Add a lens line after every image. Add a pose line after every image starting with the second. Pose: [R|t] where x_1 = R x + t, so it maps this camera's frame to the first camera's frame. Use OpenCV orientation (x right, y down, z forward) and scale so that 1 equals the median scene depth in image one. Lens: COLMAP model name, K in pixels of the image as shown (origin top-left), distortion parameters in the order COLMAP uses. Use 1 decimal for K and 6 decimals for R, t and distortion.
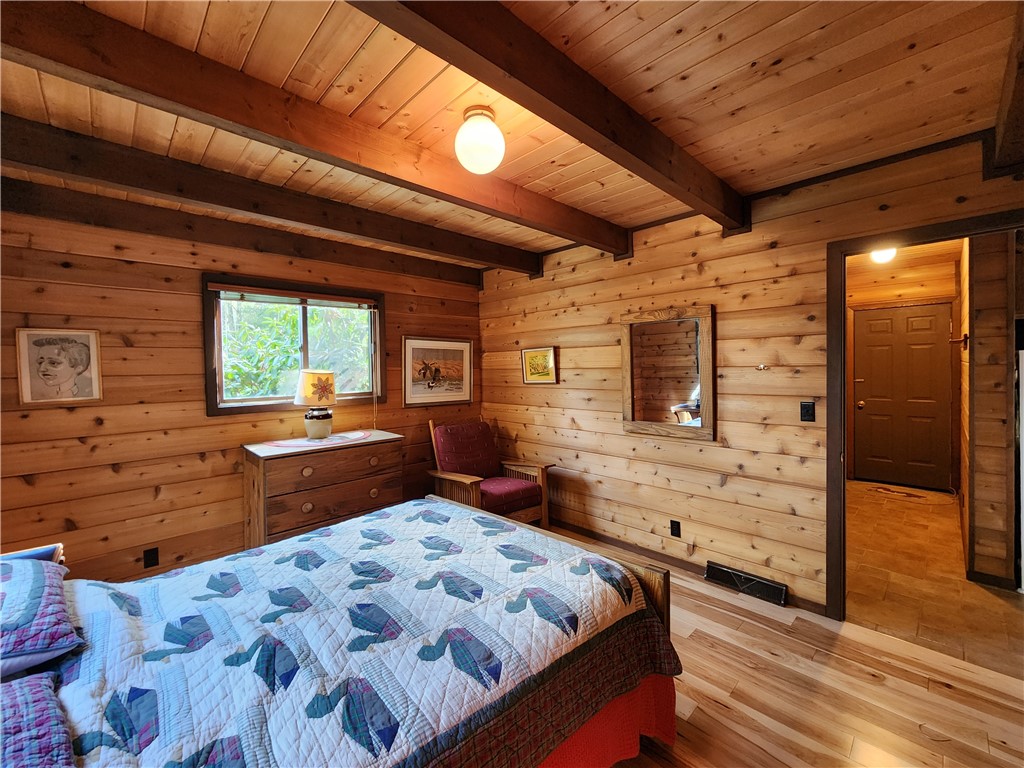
lens RADIAL K [[420.3, 0, 511.3], [0, 420.3, 378.0], [0, 0, 1]] dist [0.001344, -0.000588]
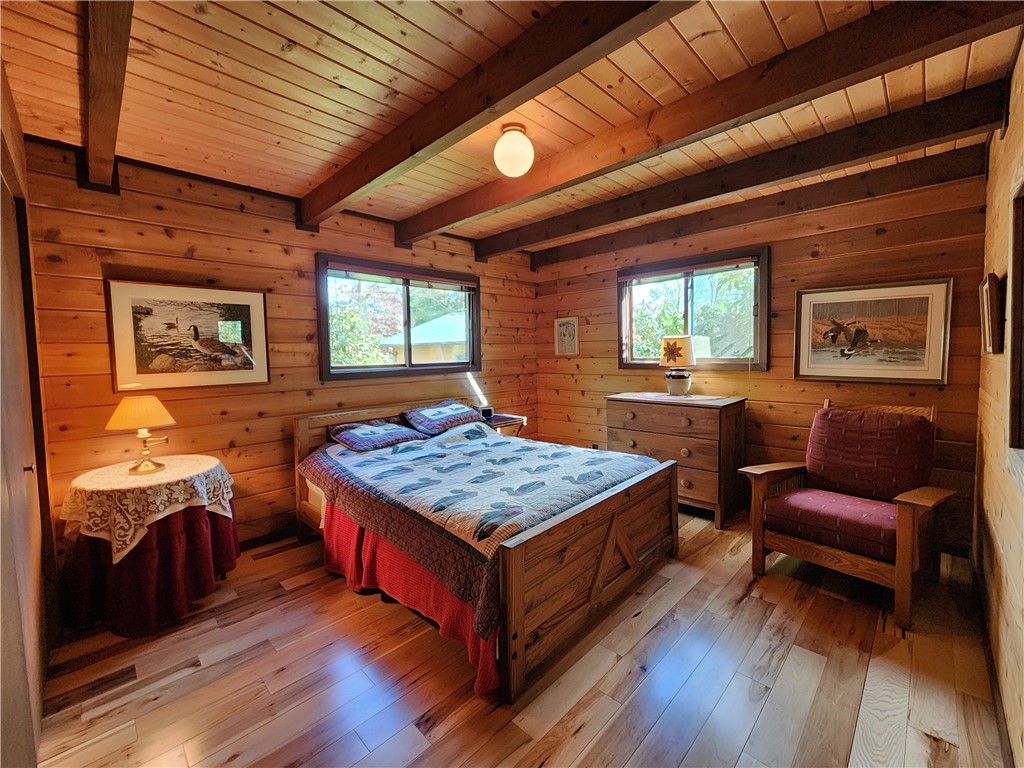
lens RADIAL K [[420.3, 0, 509.3], [0, 420.3, 379.8], [0, 0, 1]] dist [0.001344, -0.000588]
pose [[0.028413, 0.083436, -0.996108, 0.652650], [-0.005166, 0.996509, 0.083322, 0.007789], [0.999583, 0.002778, 0.028745, 0.502232]]
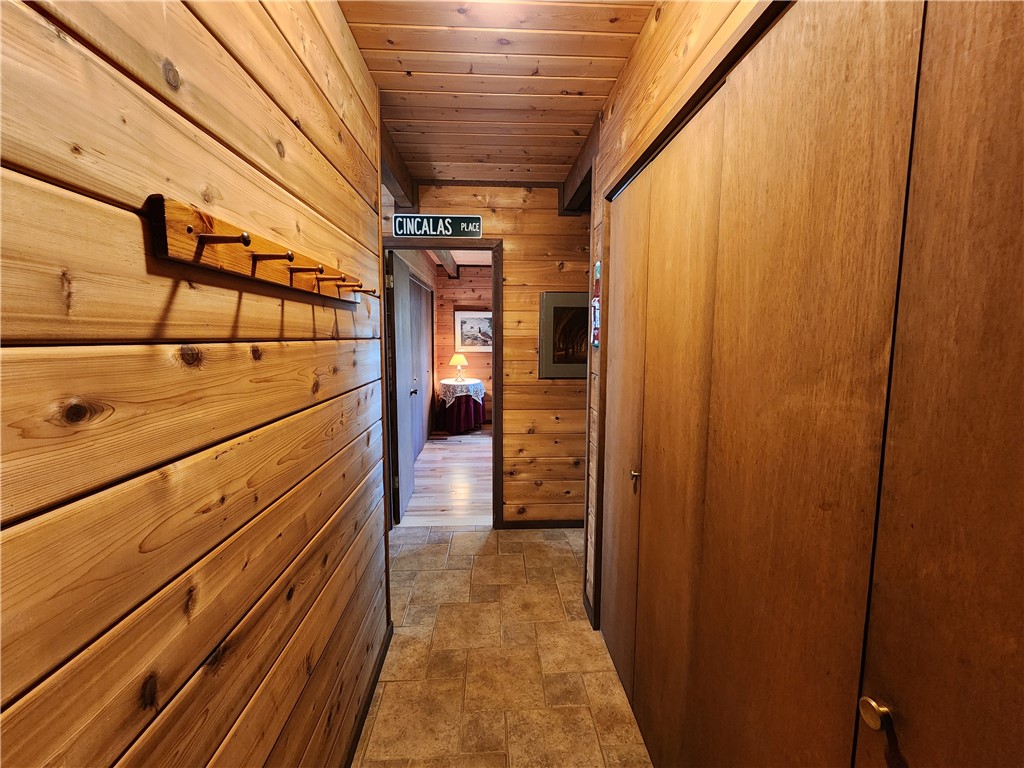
lens RADIAL K [[420.3, 0, 512.0], [0, 420.3, 381.5], [0, 0, 1]] dist [0.001344, -0.000588]
pose [[-0.657115, 0.097472, -0.747462, 1.250882], [-0.006108, 0.990883, 0.134585, -0.041330], [0.753766, 0.093003, -0.650529, 1.382366]]
